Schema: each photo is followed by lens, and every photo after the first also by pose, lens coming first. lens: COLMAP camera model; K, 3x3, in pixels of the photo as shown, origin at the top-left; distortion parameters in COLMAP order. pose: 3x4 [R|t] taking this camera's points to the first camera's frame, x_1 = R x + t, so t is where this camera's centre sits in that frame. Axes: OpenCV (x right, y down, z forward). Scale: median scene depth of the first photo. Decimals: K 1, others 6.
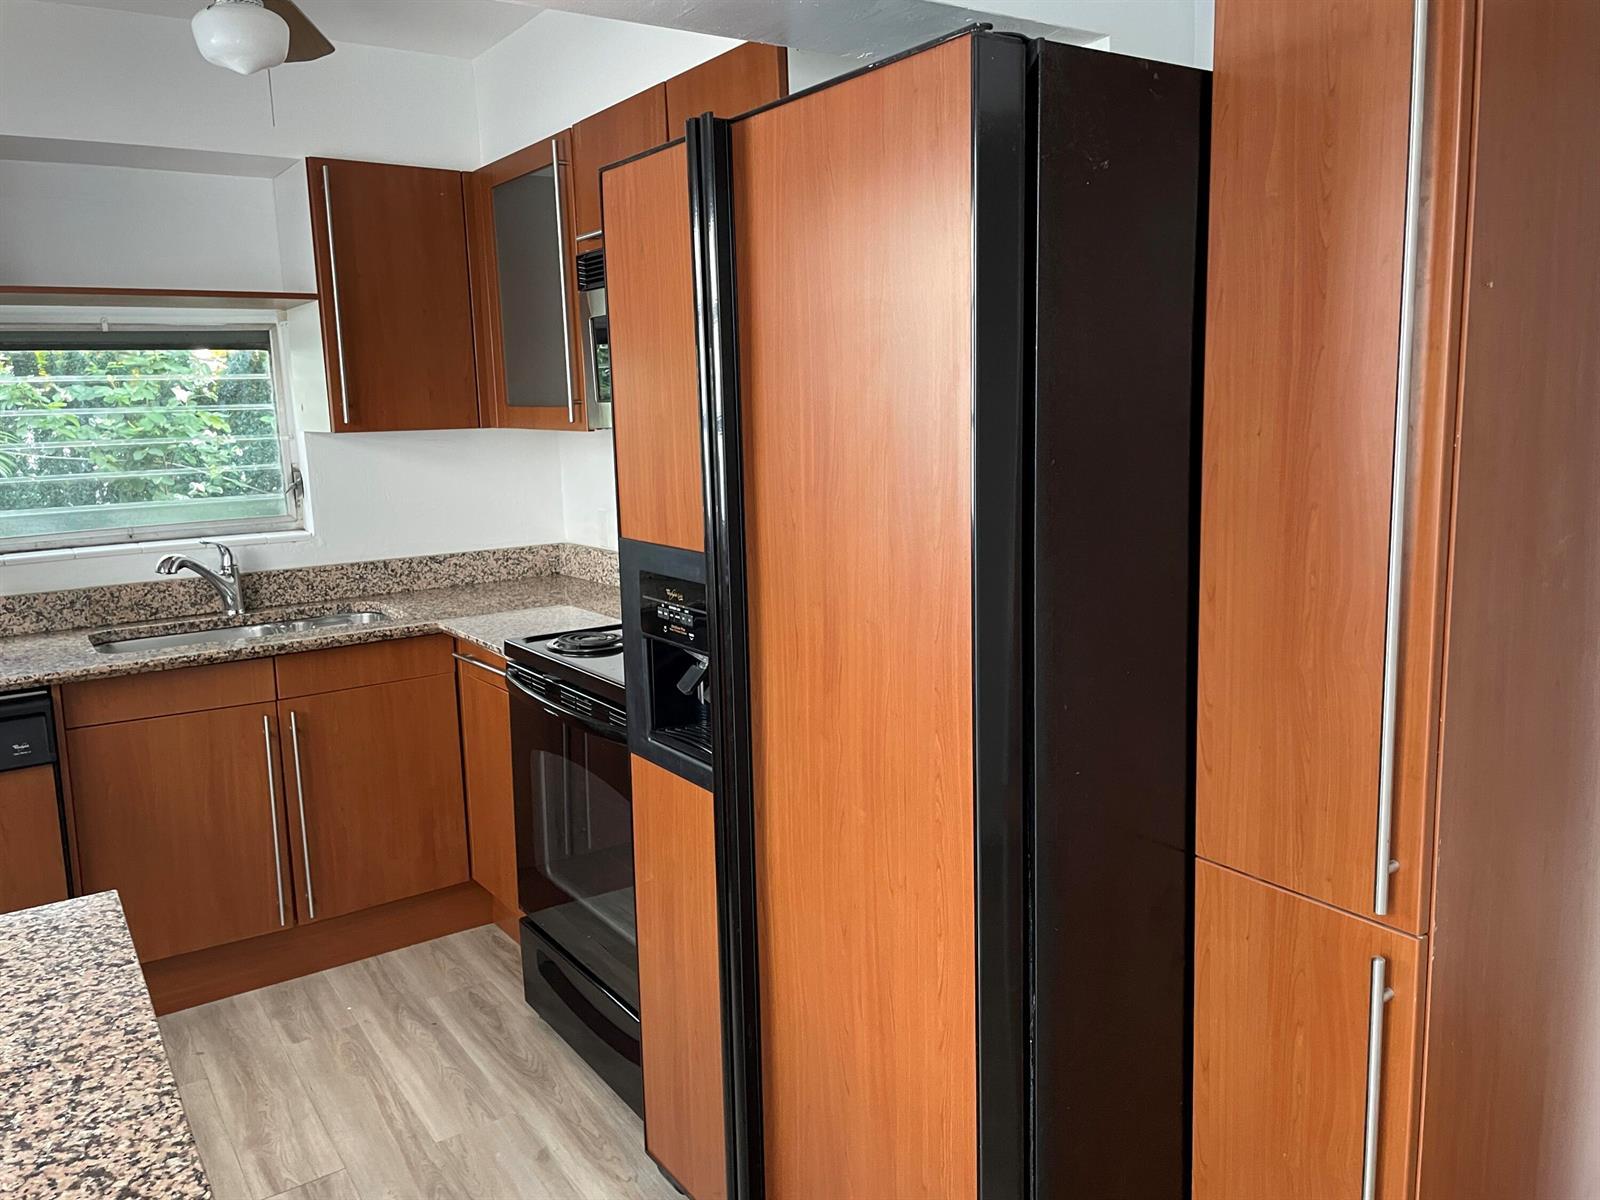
lens RADIAL K [[1225.6, 0, 804.8], [0, 1225.6, 603.3], [0, 0, 1]] dist [0.048775, -0.060436]
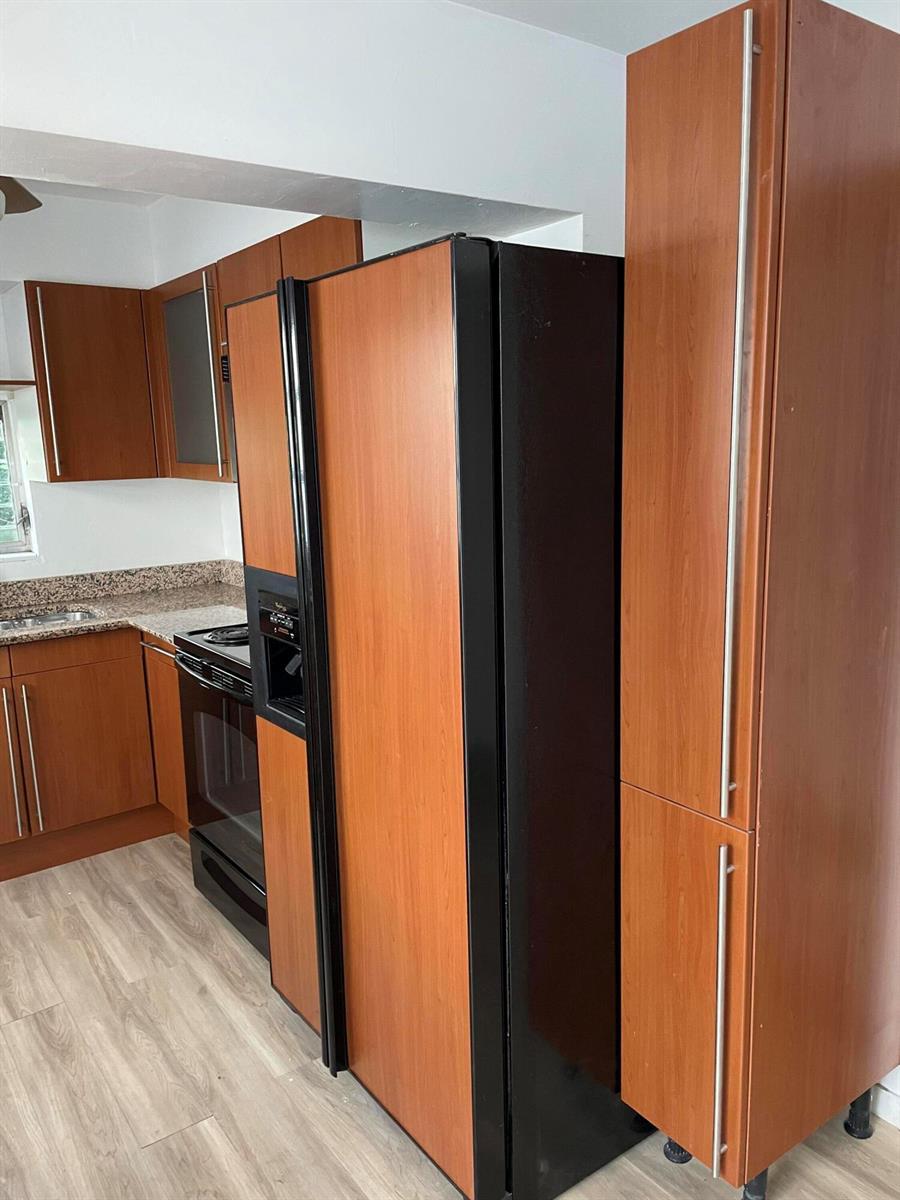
lens RADIAL K [[919.2, 0, 460.2], [0, 919.2, 633.3], [0, 0, 1]] dist [0.048775, -0.060436]
pose [[0.999445, -0.006263, 0.032709, 0.054726], [0.004835, 0.999039, 0.043572, -0.016807], [-0.032951, -0.043390, 0.998515, -0.073588]]
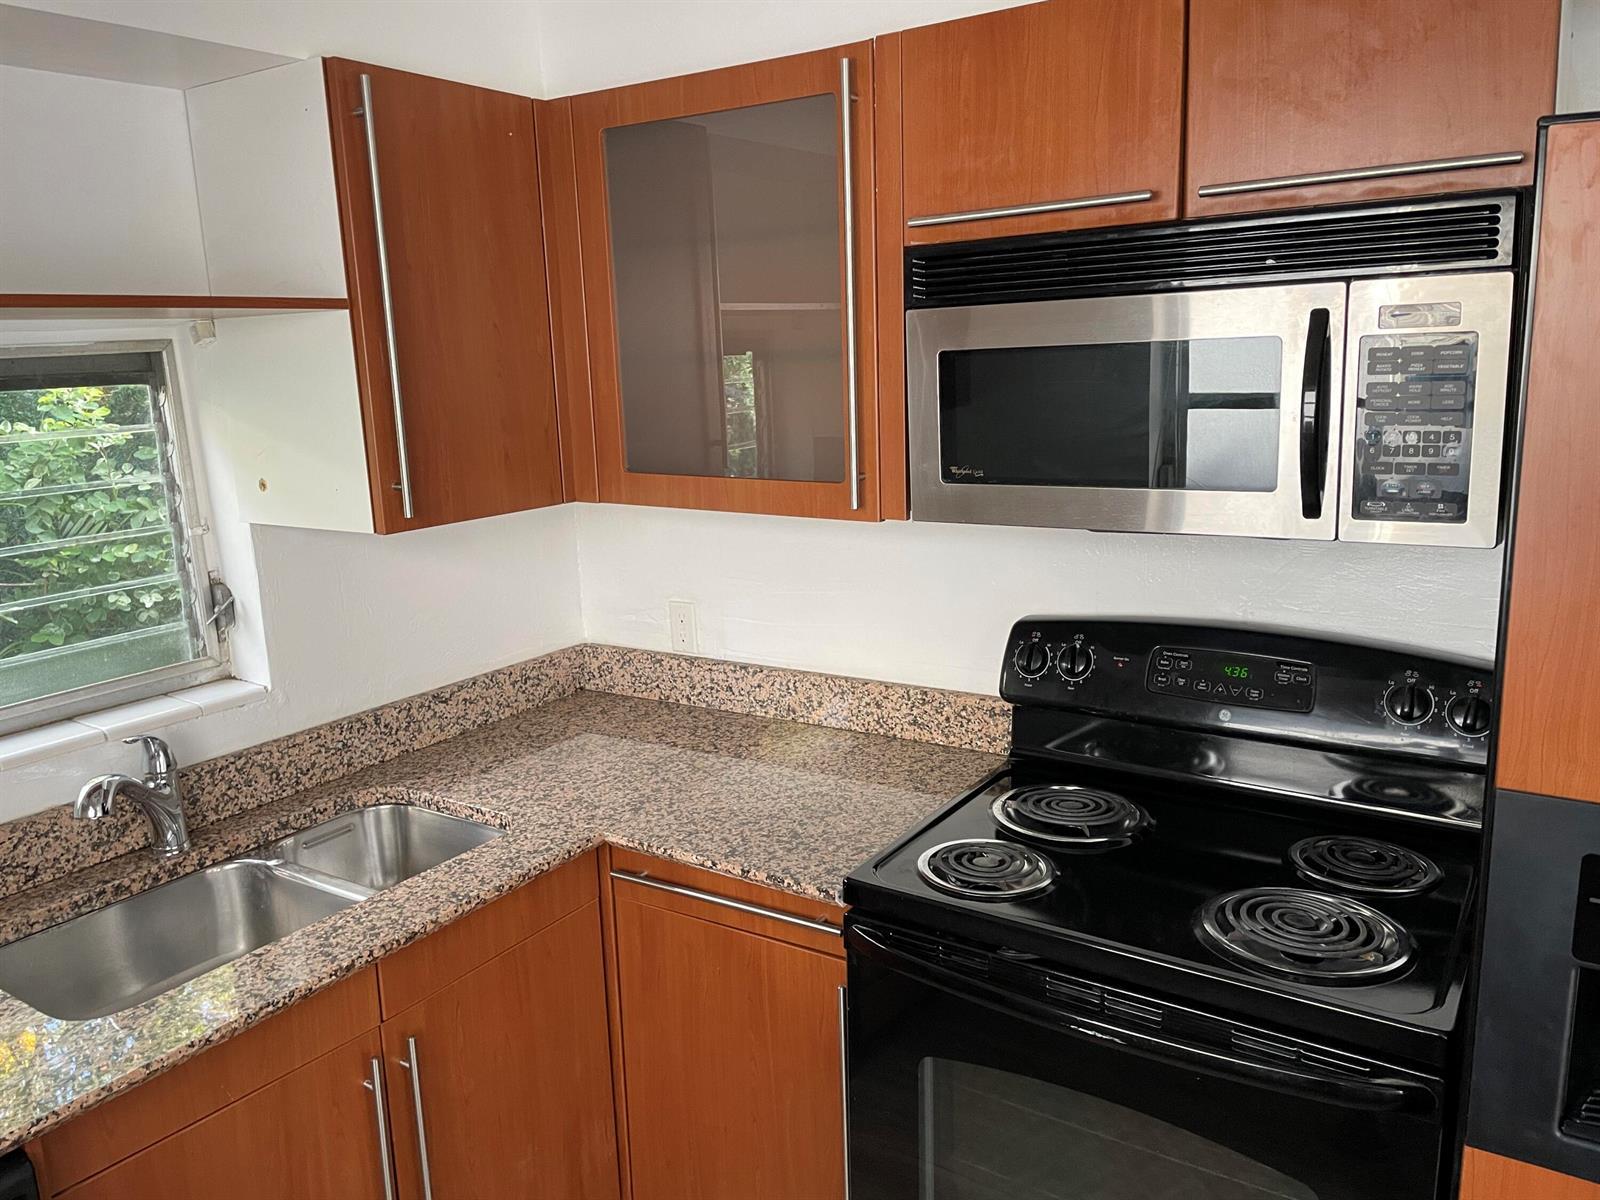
lens RADIAL K [[1225.6, 0, 792.8], [0, 1225.6, 587.0], [0, 0, 1]] dist [0.048775, -0.060436]
pose [[0.930704, -0.078220, 0.357312, -0.538684], [0.071350, 0.996925, 0.032389, -0.154525], [-0.358747, -0.004651, 0.933423, 0.495386]]
